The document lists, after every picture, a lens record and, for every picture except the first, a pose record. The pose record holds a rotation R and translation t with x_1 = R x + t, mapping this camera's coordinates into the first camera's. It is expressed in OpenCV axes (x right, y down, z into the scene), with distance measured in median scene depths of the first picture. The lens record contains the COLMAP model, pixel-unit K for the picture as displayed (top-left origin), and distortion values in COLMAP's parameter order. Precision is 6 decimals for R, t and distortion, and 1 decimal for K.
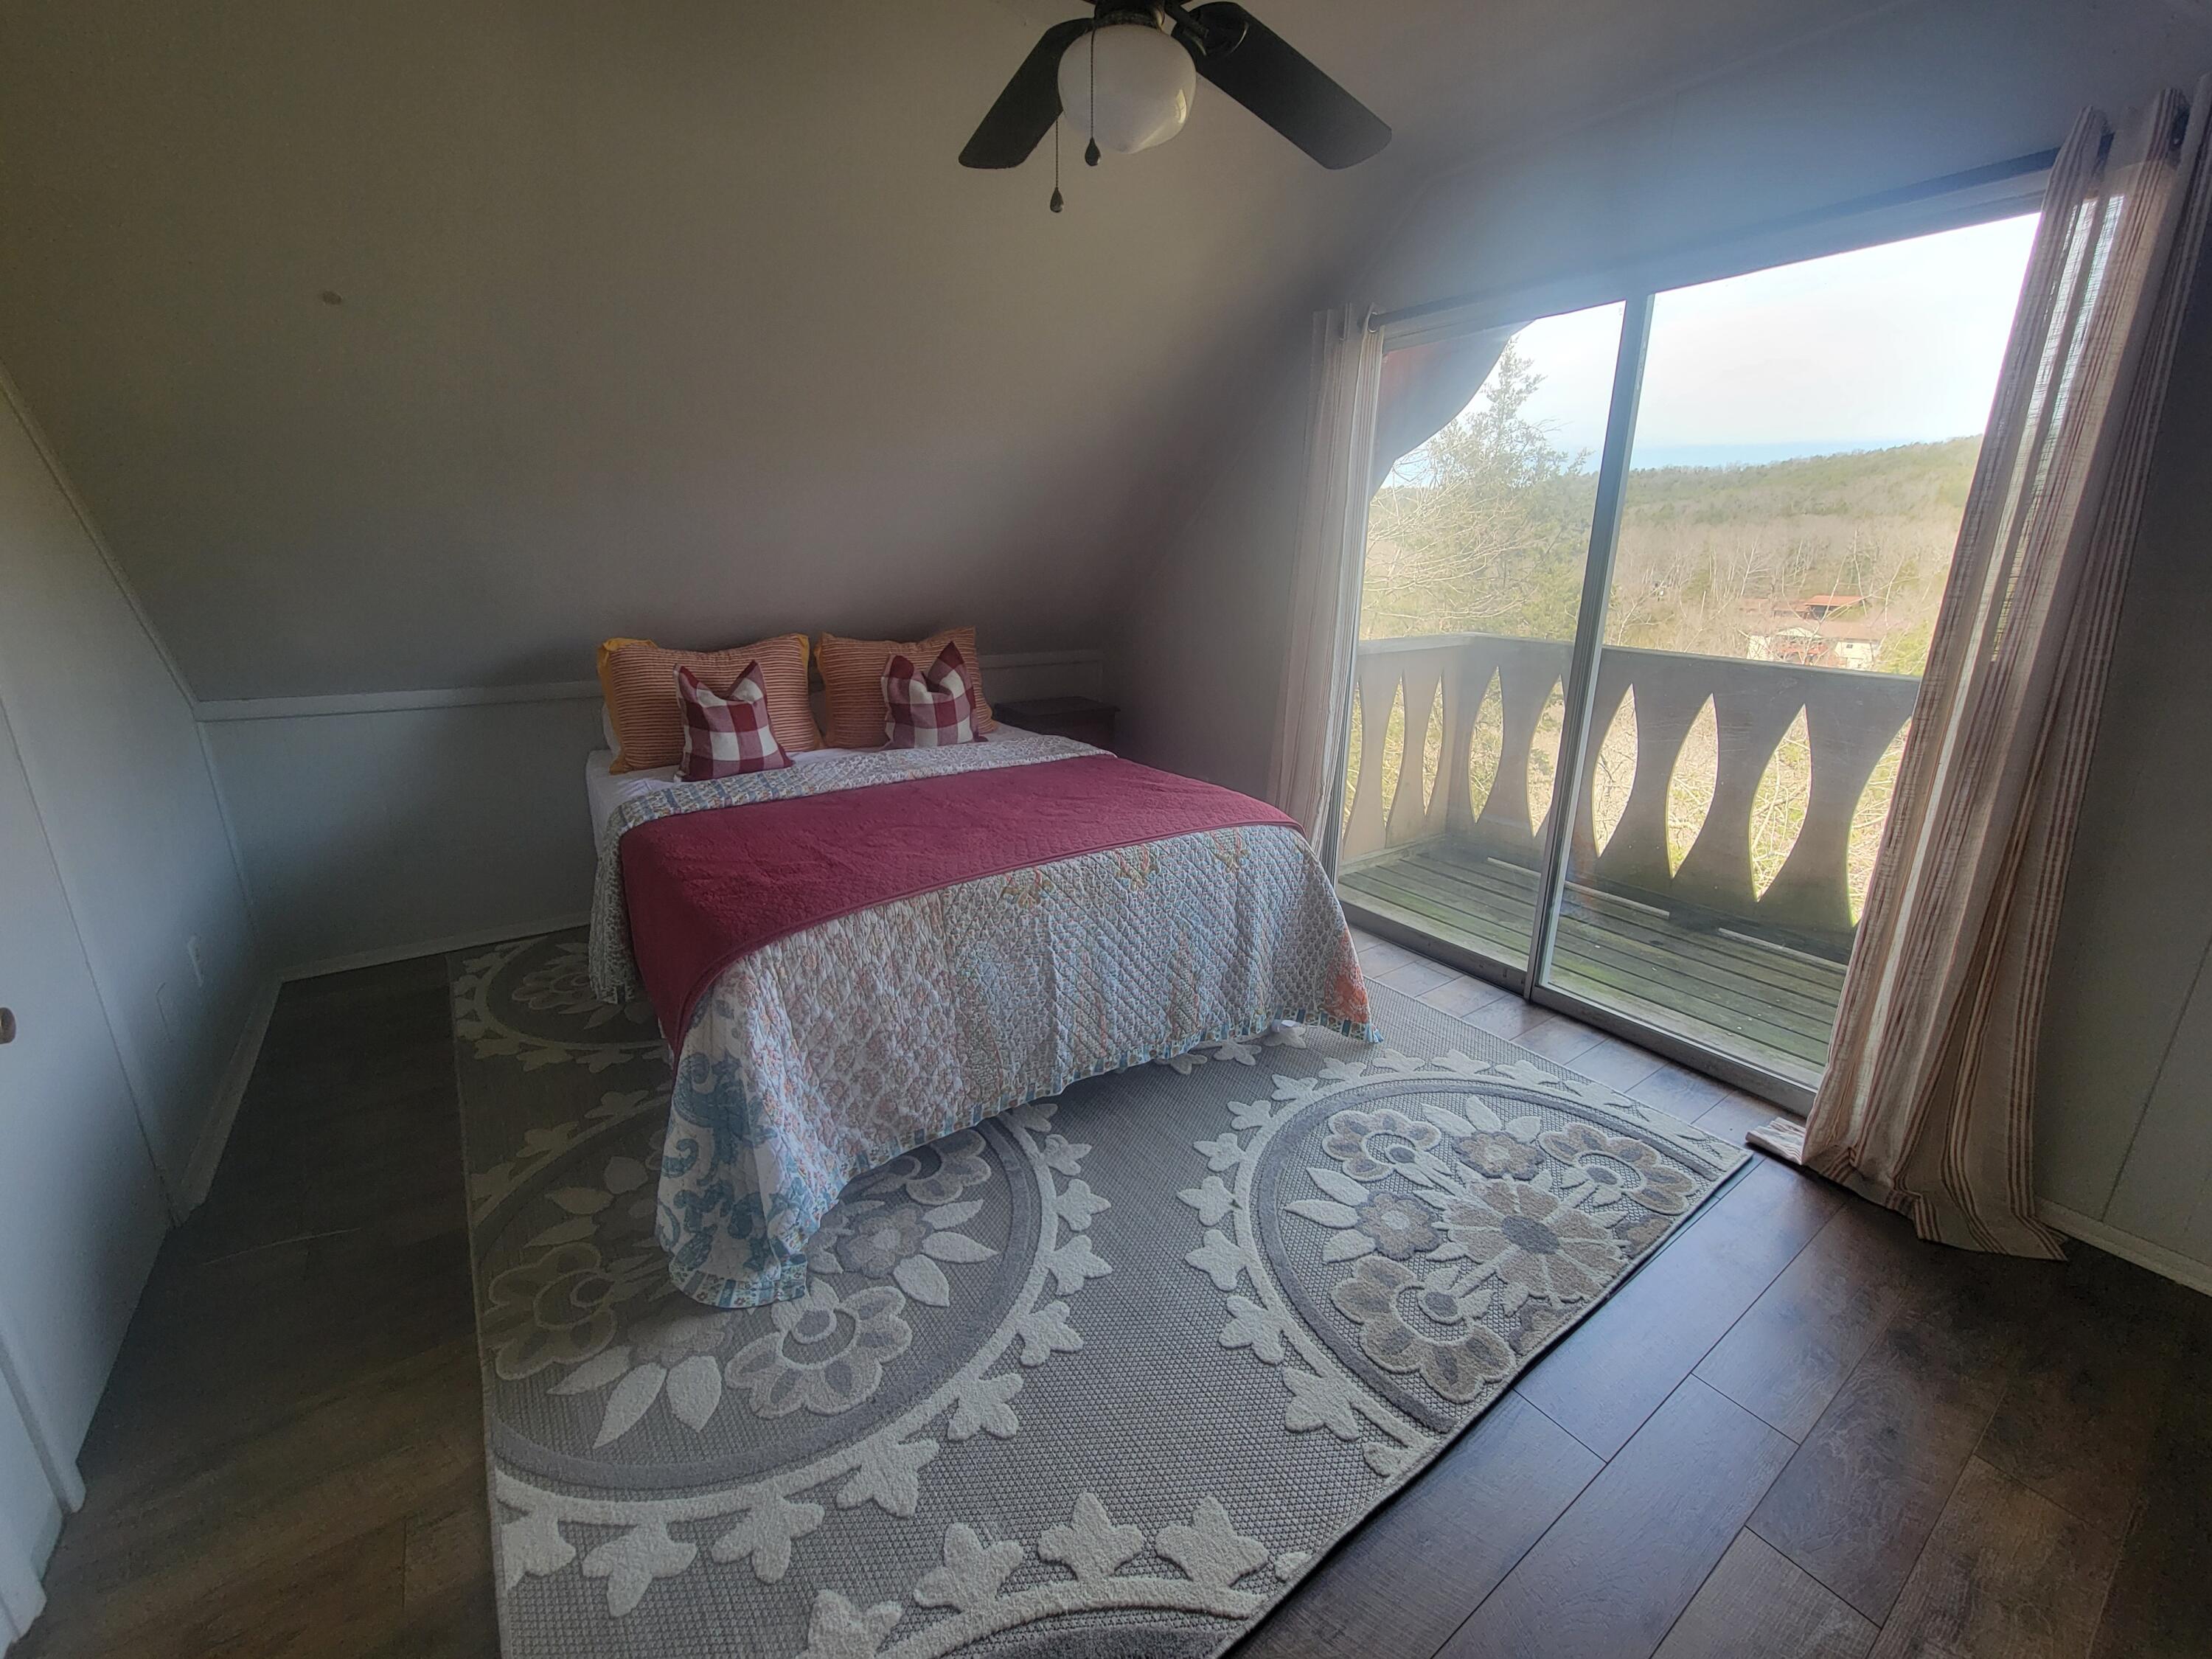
lens RADIAL K [[891.2, 0, 1103.1], [0, 891.2, 817.2], [0, 0, 1]] dist [-0.000625, 0.000242]
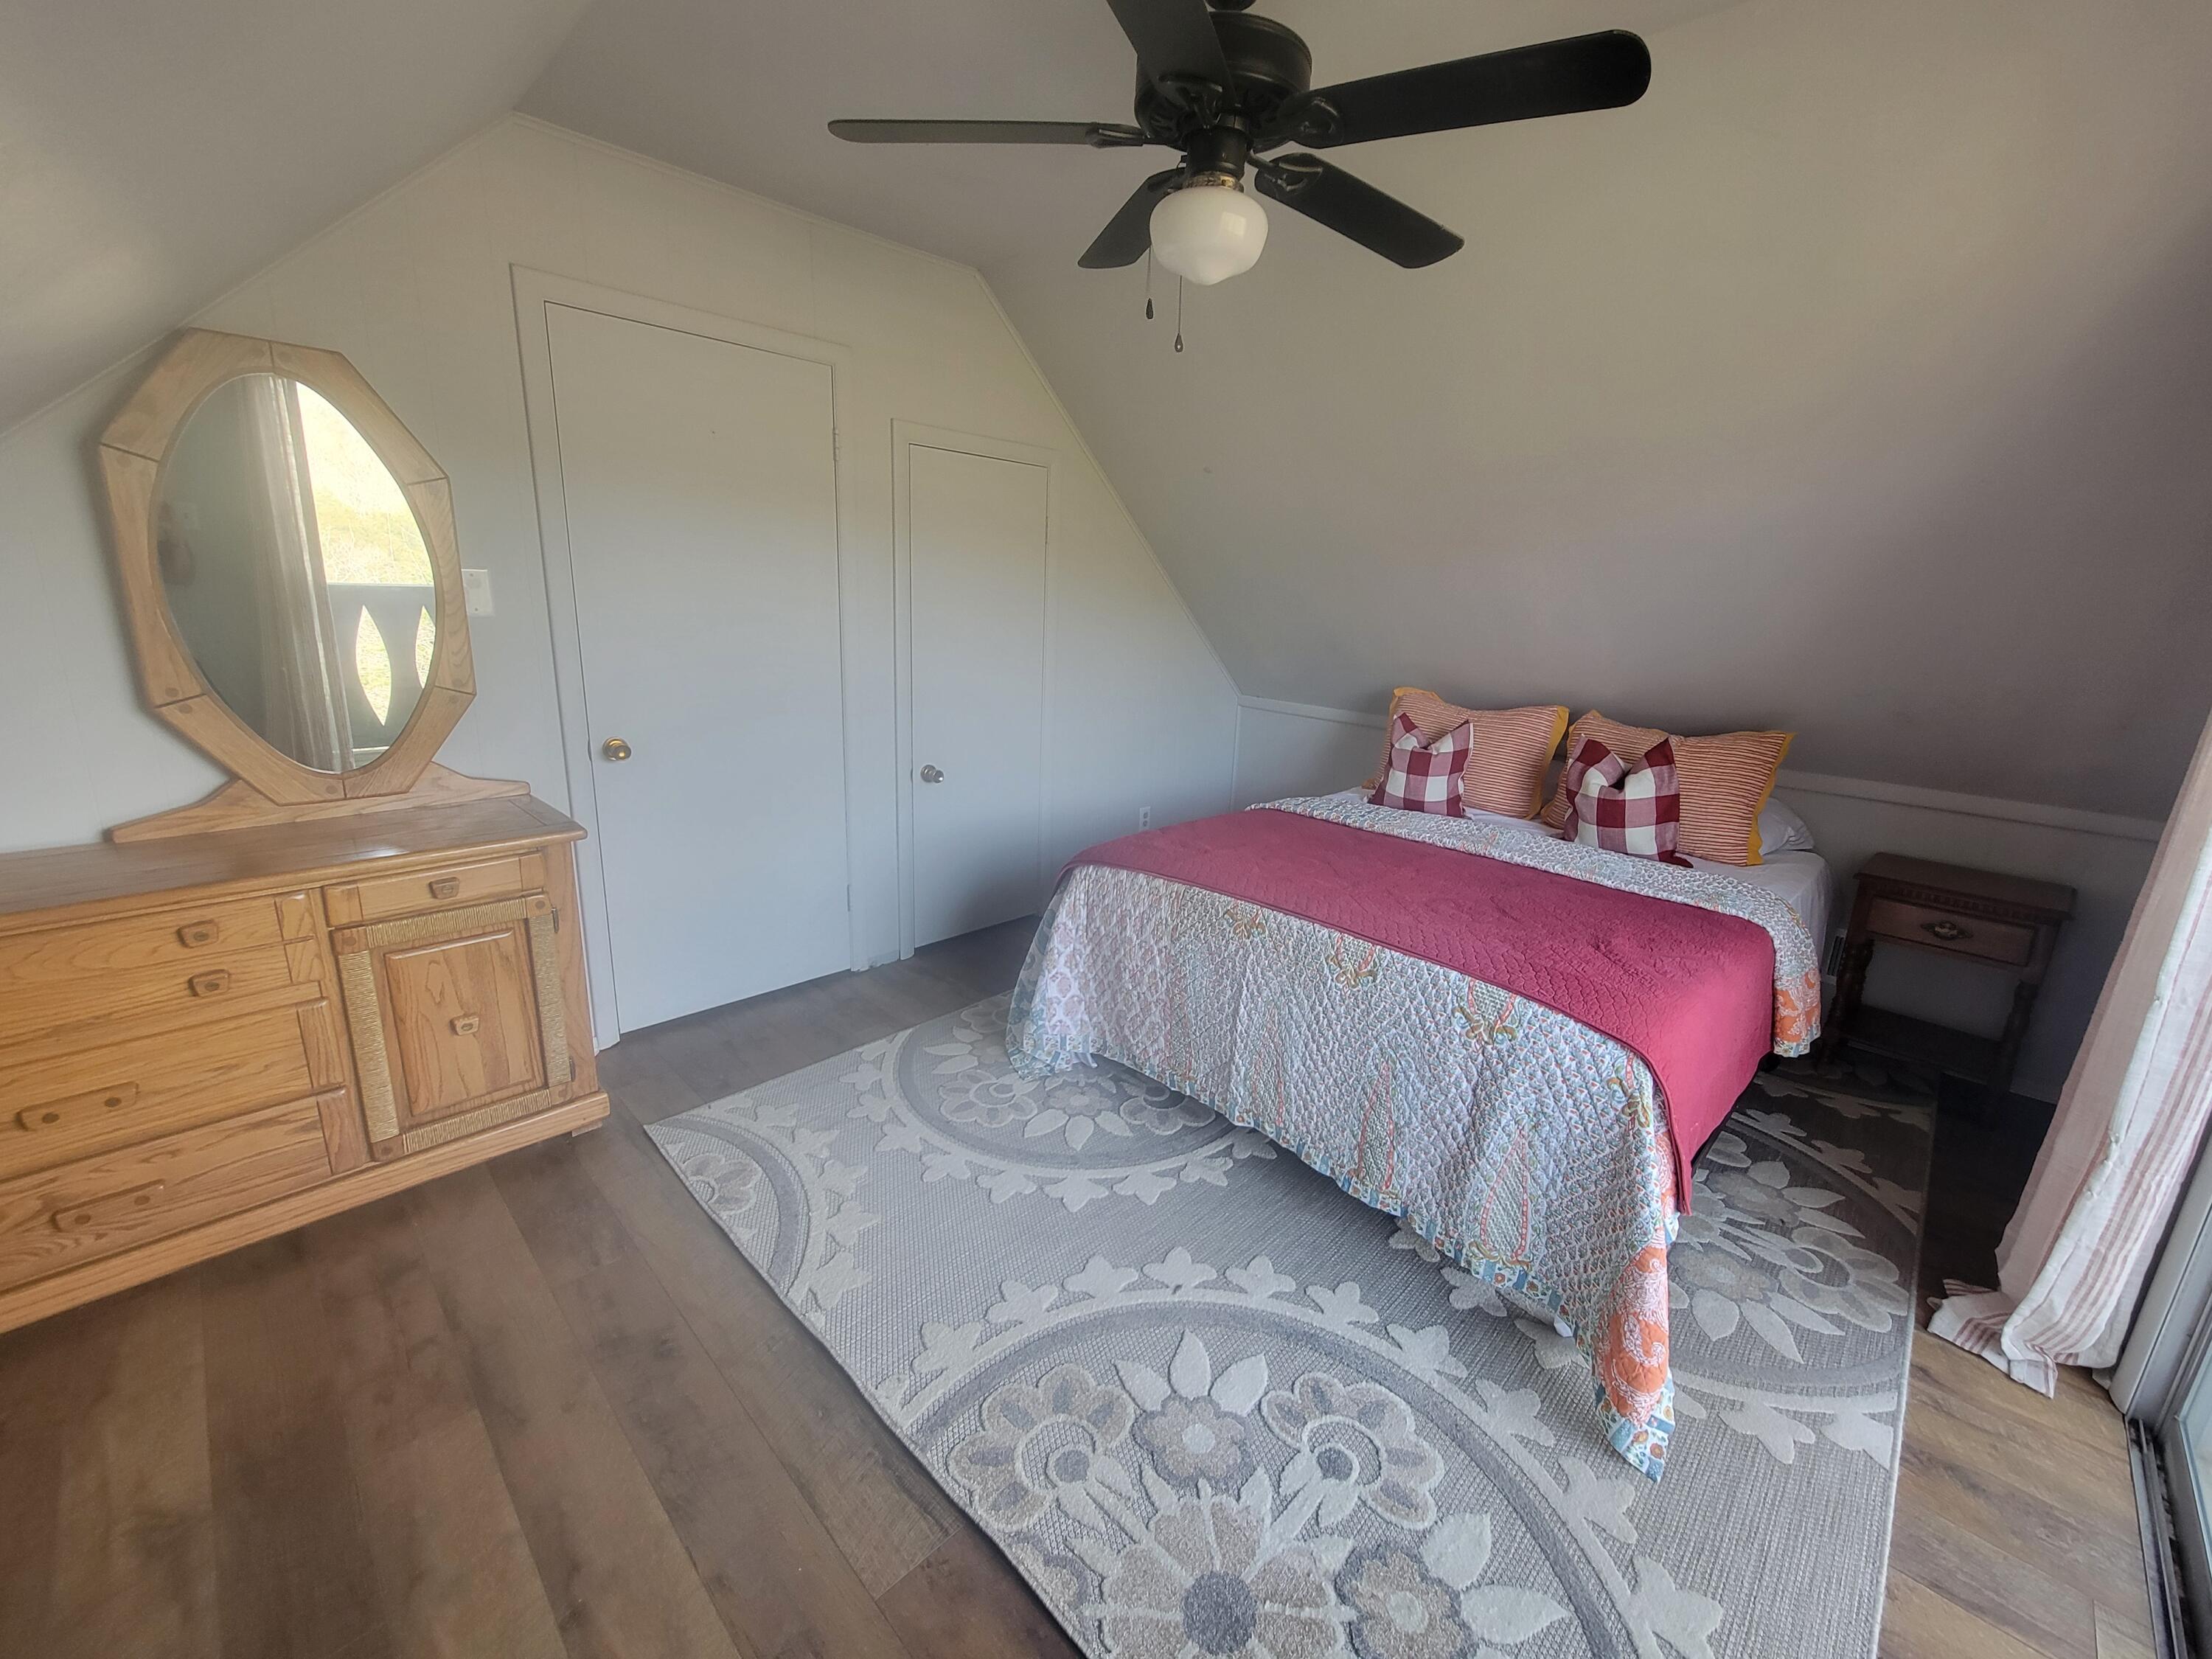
lens RADIAL K [[883.8, 0, 1132.0], [0, 883.8, 836.5], [0, 0, 1]] dist [0.000634, 0.000159]
pose [[0.191157, 0.258606, -0.946880, 0.902230], [-0.314400, 0.929976, 0.190518, -0.181967], [0.929845, 0.261280, 0.259077, 0.572272]]
